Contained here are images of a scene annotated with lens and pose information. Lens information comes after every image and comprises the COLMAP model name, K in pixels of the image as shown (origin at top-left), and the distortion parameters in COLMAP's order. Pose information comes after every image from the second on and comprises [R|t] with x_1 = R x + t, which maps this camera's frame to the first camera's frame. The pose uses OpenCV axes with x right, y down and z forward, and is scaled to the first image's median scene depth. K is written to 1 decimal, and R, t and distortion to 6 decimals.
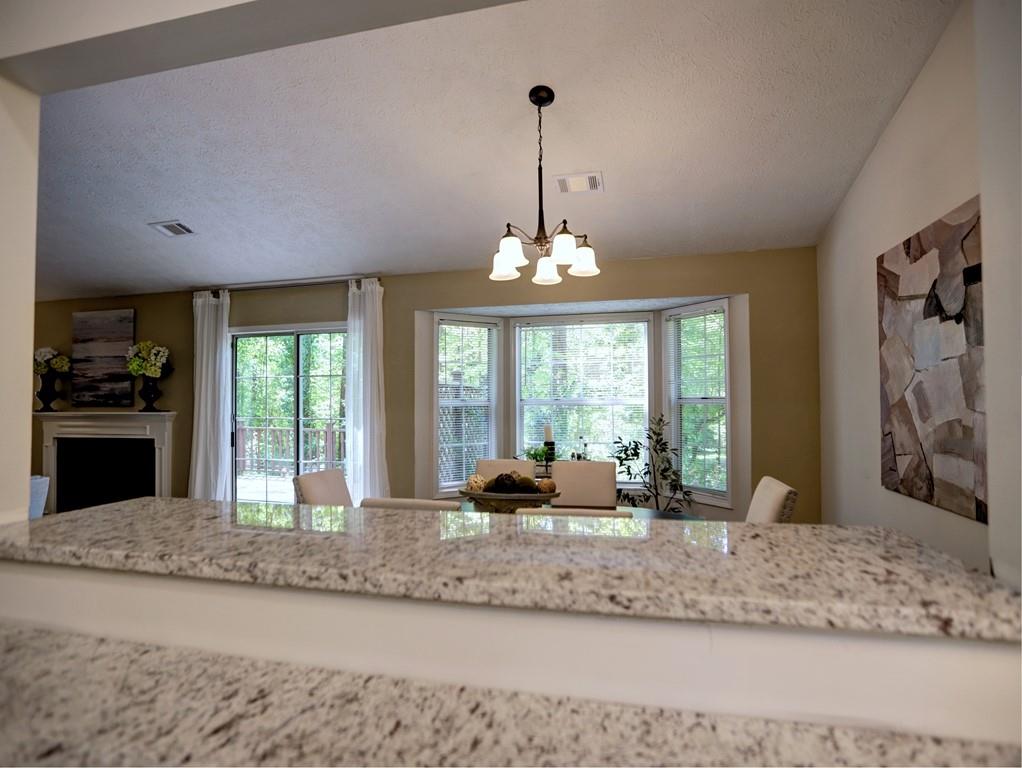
lens RADIAL K [[528.3, 0, 518.8], [0, 528.3, 386.9], [0, 0, 1]] dist [-0.050097, 0.020875]
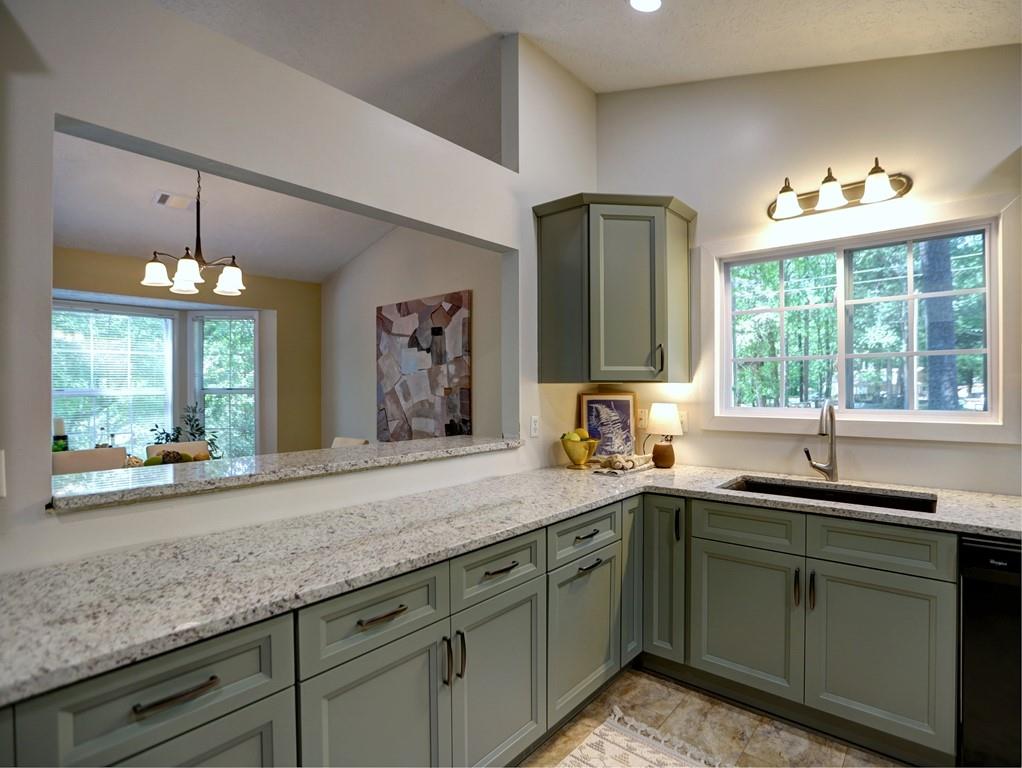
lens RADIAL K [[528.3, 0, 519.3], [0, 528.3, 387.0], [0, 0, 1]] dist [-0.050097, 0.020875]
pose [[0.455289, 0.004248, 0.890333, -0.752318], [-0.019450, 0.999797, 0.005175, -0.004369], [-0.890131, -0.019673, 0.455280, -0.255568]]
